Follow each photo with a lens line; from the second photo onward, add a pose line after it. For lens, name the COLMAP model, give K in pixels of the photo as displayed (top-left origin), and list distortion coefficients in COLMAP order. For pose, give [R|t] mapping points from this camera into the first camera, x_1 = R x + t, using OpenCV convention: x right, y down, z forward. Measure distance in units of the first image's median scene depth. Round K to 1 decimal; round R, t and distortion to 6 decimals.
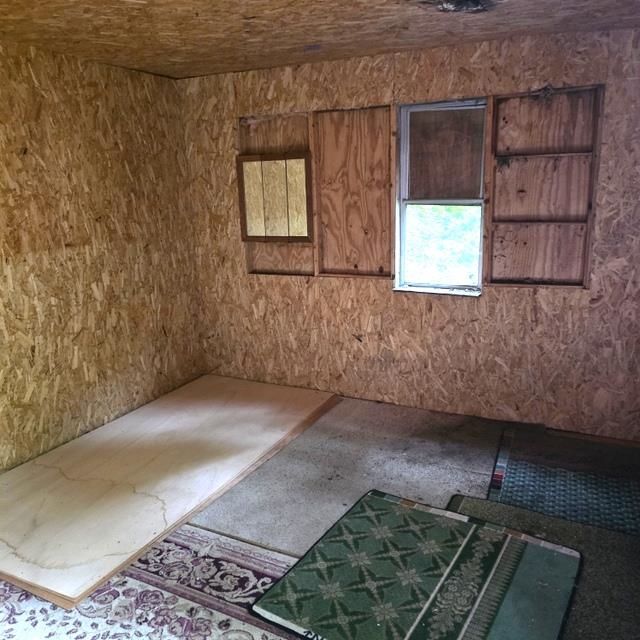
lens RADIAL K [[568.4, 0, 317.0], [0, 568.4, 317.6], [0, 0, 1]] dist [0.089612, -0.104052]
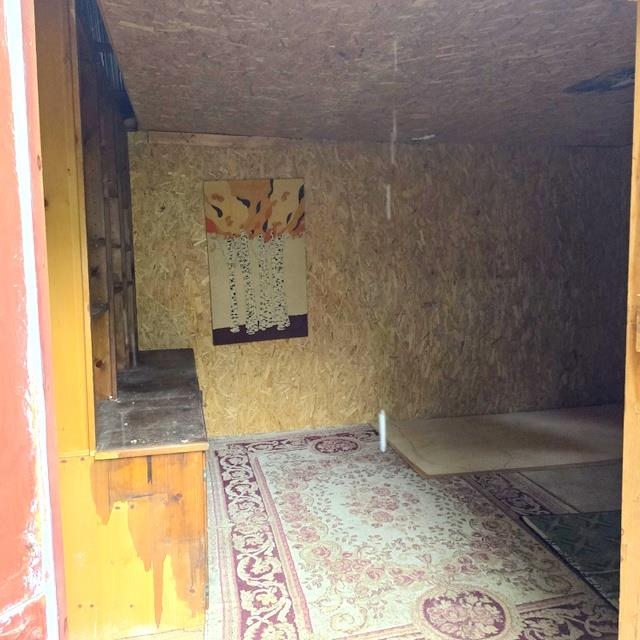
lens RADIAL K [[568.4, 0, 320.6], [0, 568.4, 319.4], [0, 0, 1]] dist [0.089612, -0.104052]
pose [[0.641581, 0.096014, -0.761022, 0.371985], [-0.170617, 0.985144, -0.019549, 0.081570], [0.747839, 0.142385, 0.648431, -0.227887]]
